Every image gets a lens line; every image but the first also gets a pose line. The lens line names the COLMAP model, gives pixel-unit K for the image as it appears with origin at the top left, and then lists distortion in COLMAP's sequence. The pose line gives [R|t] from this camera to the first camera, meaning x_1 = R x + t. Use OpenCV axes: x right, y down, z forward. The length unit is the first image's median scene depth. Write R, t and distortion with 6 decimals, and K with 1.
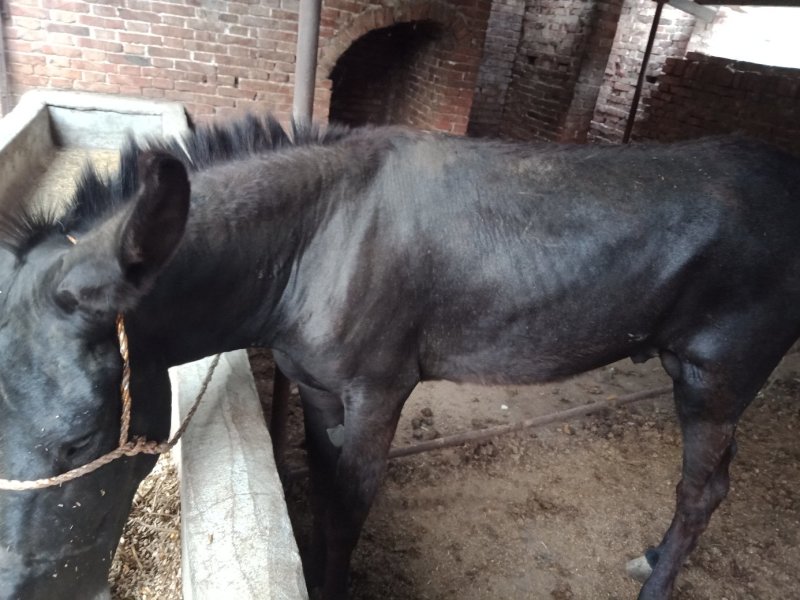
lens RADIAL K [[588.0, 0, 287.0], [0, 588.0, 263.9], [0, 0, 1]] dist [-0.005783, 0.006158]
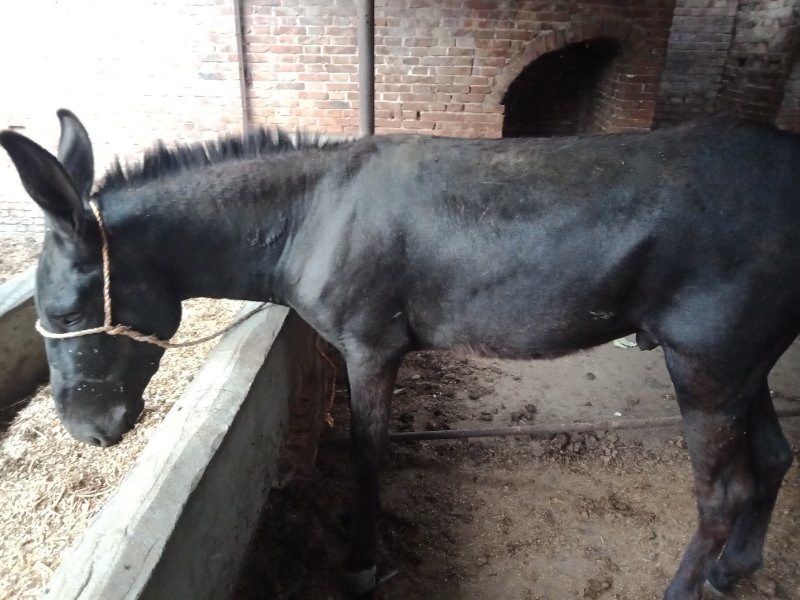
lens RADIAL K [[626.6, 0, 438.8], [0, 626.6, 297.2], [0, 0, 1]] dist [-0.007344, 0.016110]
pose [[0.912142, 0.025022, -0.409110, 0.465005], [-0.040524, 0.998750, -0.029267, 0.080564], [0.407866, 0.043275, 0.912016, -0.084022]]
